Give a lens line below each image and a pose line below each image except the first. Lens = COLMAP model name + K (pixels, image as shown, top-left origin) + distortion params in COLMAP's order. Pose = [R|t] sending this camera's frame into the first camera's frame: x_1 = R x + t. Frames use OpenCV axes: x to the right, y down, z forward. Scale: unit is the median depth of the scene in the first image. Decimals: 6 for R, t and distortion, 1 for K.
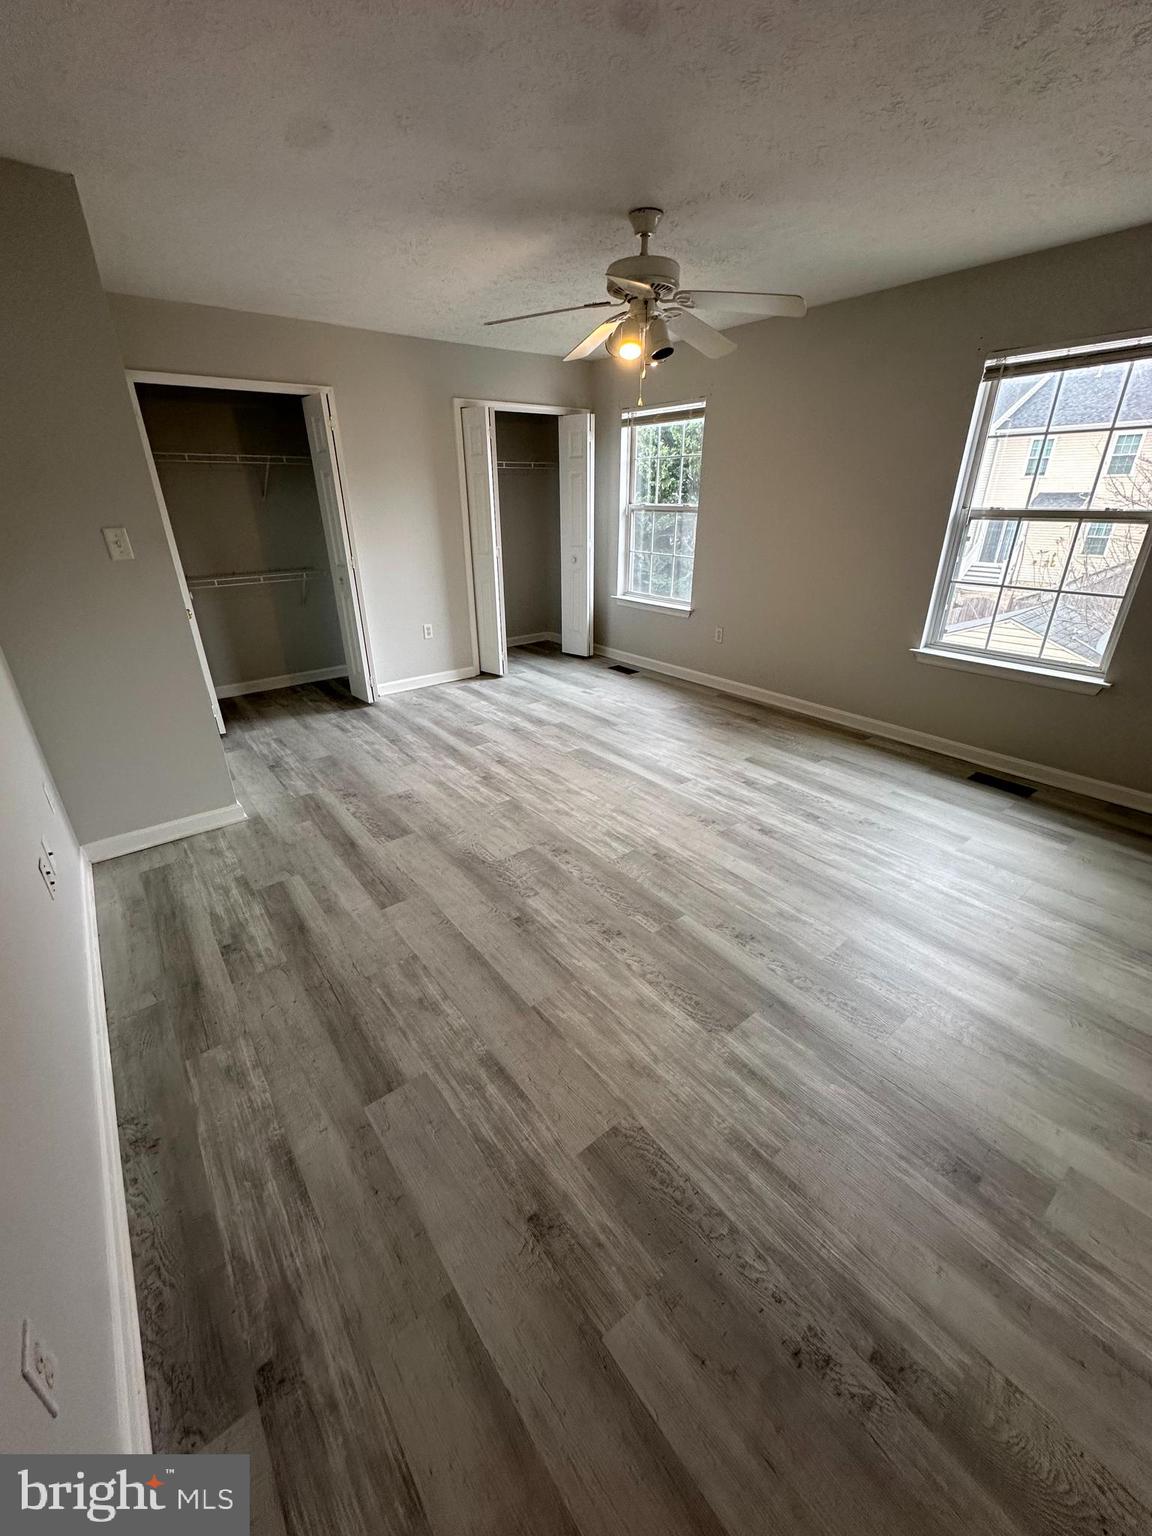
lens RADIAL K [[609.9, 0, 570.6], [0, 609.9, 767.0], [0, 0, 1]] dist [-0.004833, 0.000587]
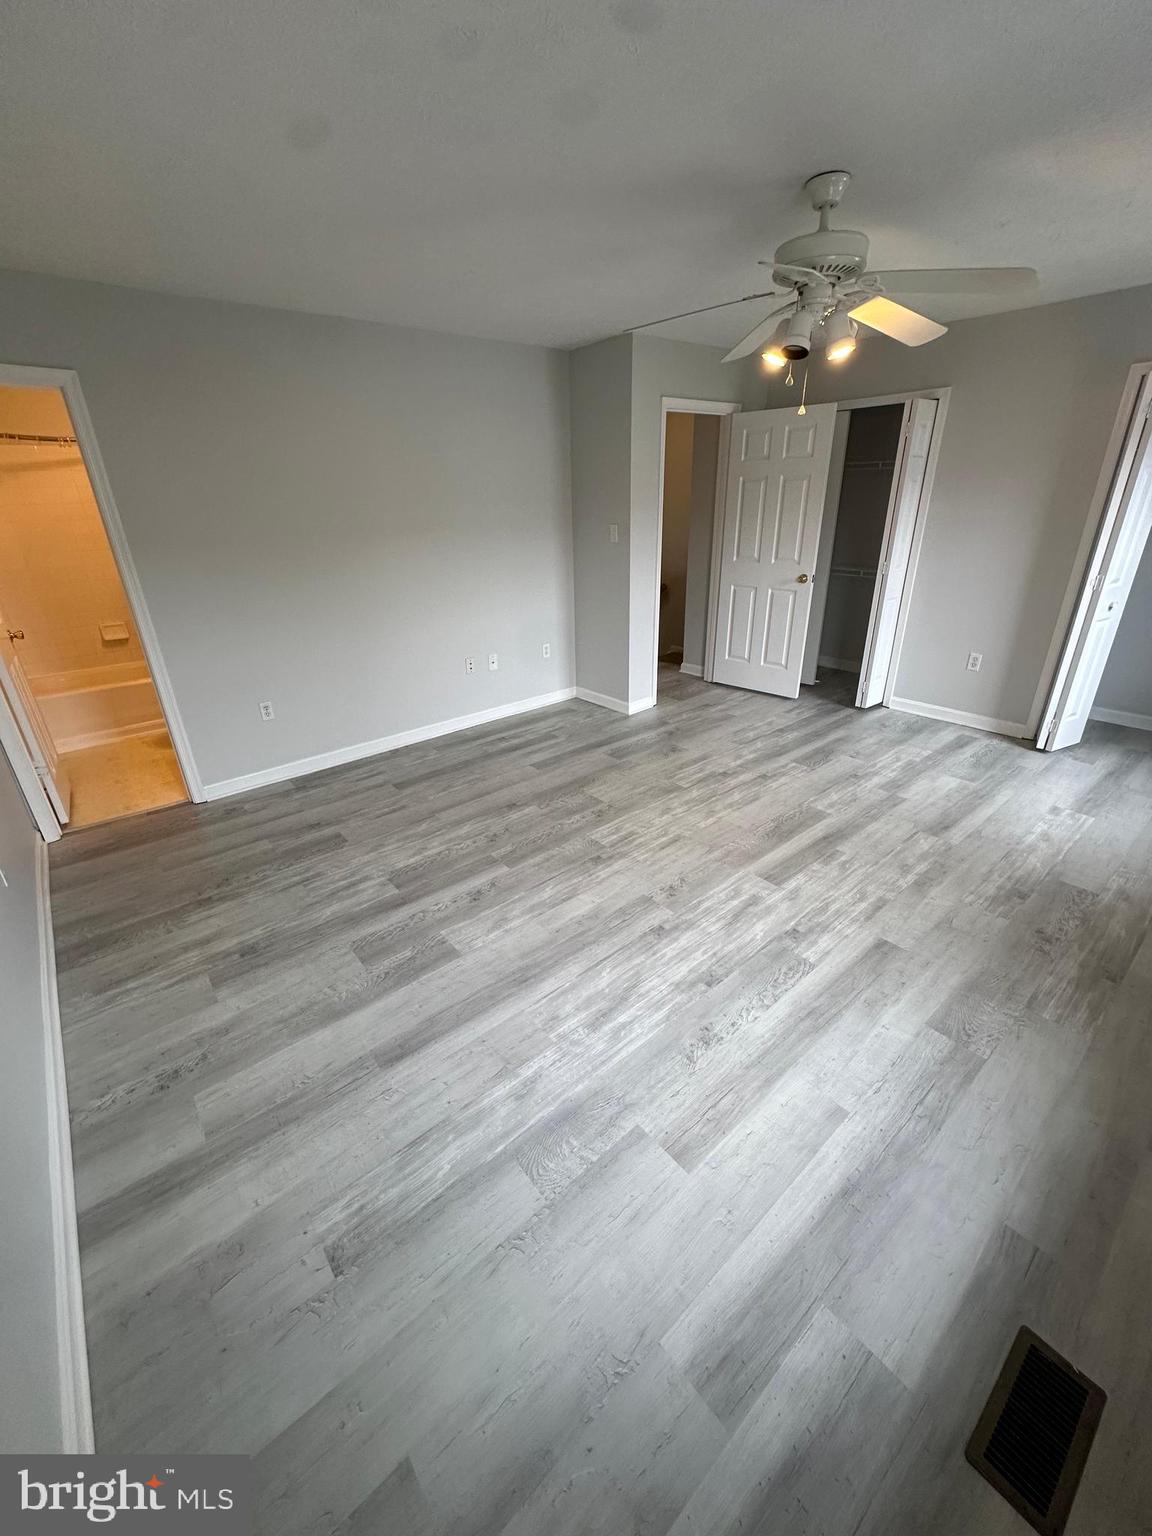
lens RADIAL K [[609.9, 0, 570.6], [0, 609.9, 767.0], [0, 0, 1]] dist [-0.004833, 0.000587]
pose [[0.029926, 0.419461, -0.907280, 0.852256], [-0.385961, 0.842138, 0.376613, -0.303713], [0.922030, 0.338904, 0.187097, 0.579315]]
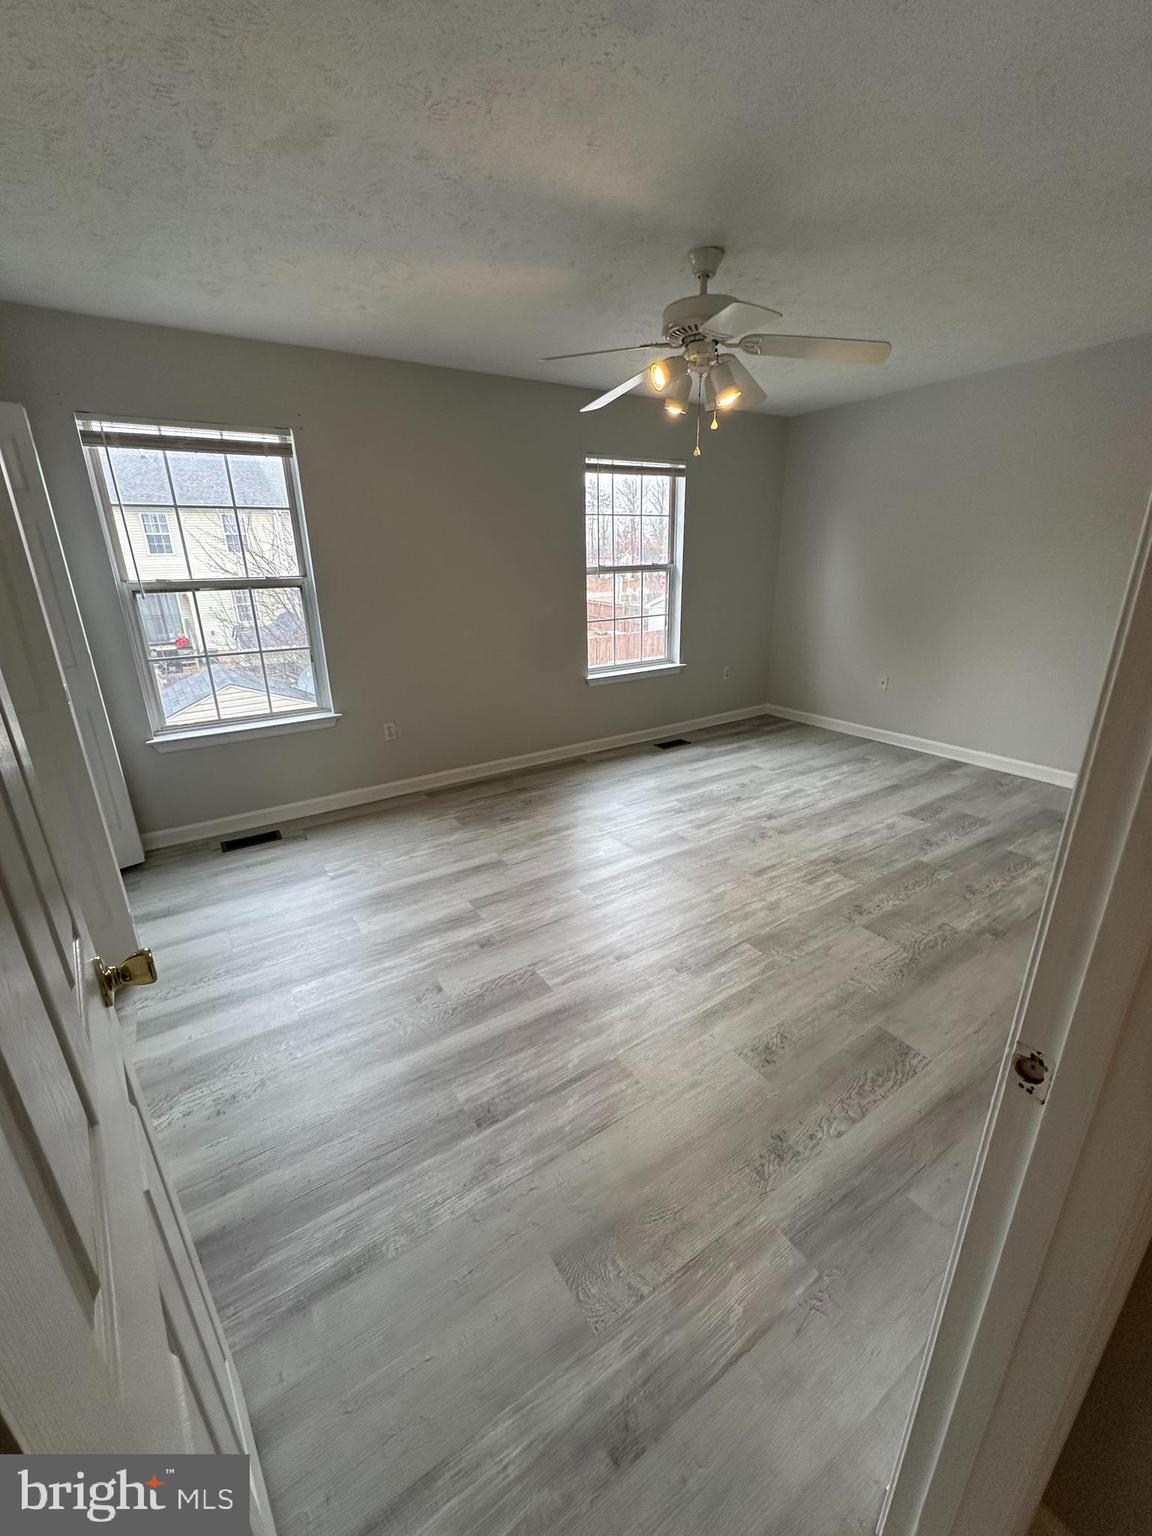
lens RADIAL K [[619.7, 0, 575.0], [0, 619.7, 762.8], [0, 0, 1]] dist [-0.009180, 0.000224]
pose [[0.080644, -0.308703, 0.947734, -0.737808], [0.428445, 0.869243, 0.246679, -0.400720], [-0.899962, 0.386159, 0.202362, 0.929155]]
